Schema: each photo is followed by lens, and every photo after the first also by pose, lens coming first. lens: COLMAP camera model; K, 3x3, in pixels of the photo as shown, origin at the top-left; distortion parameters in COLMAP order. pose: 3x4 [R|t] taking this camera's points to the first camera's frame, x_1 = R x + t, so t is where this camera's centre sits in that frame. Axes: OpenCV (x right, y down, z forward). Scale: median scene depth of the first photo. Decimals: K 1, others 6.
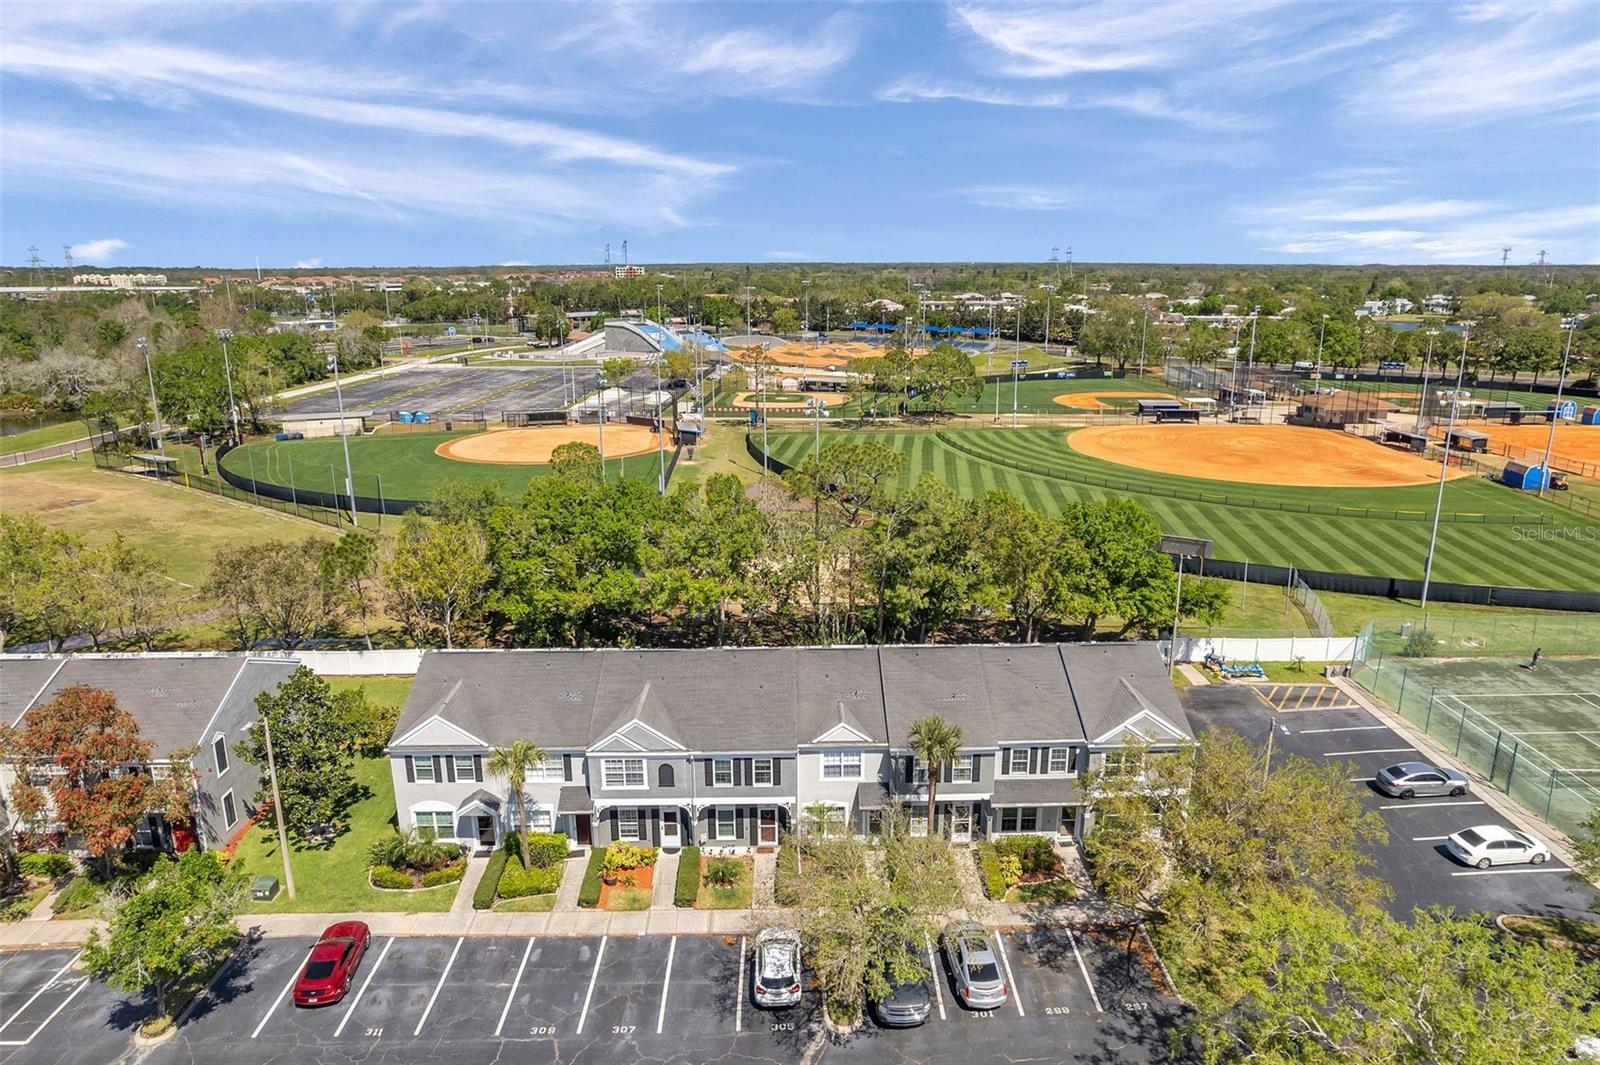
lens RADIAL K [[1051.2, 0, 818.1], [0, 1051.2, 528.5], [0, 0, 1]] dist [-0.077065, 0.058220]
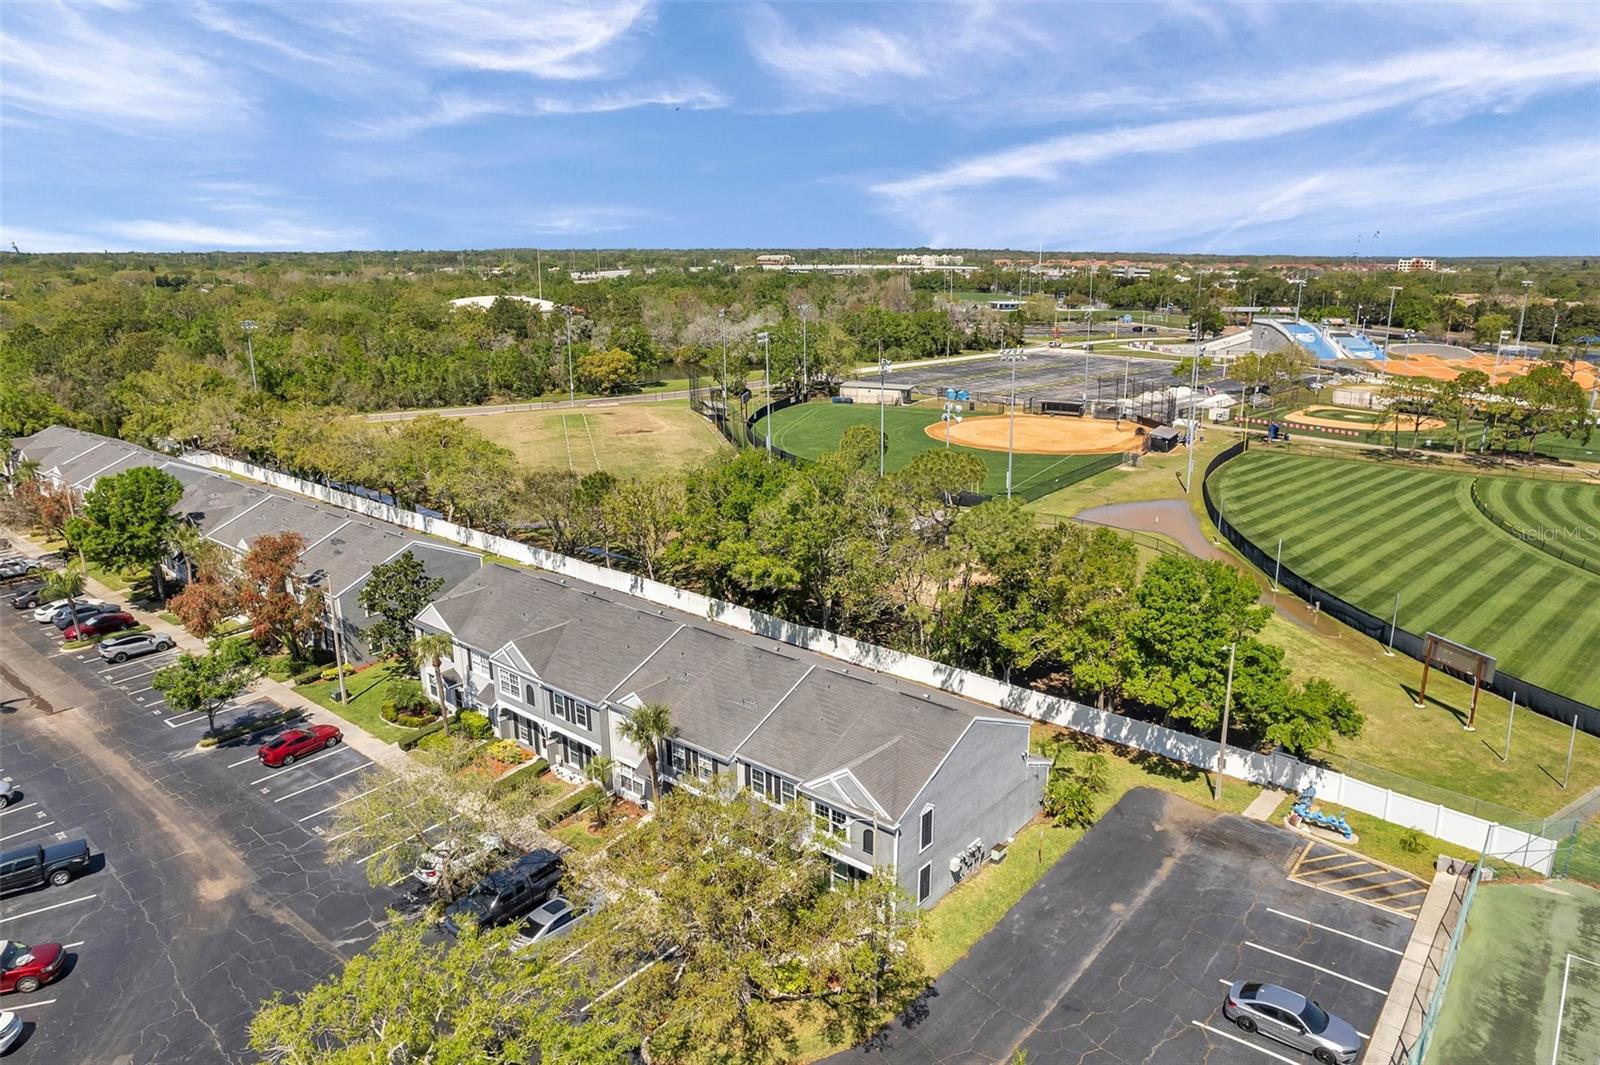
lens RADIAL K [[1051.2, 0, 818.1], [0, 1051.2, 528.5], [0, 0, 1]] dist [-0.077065, 0.058220]
pose [[0.757668, 0.171391, -0.629733, 0.278788], [-0.164104, 0.983931, 0.070348, -0.030250], [0.631671, 0.050042, 0.773620, 0.092558]]
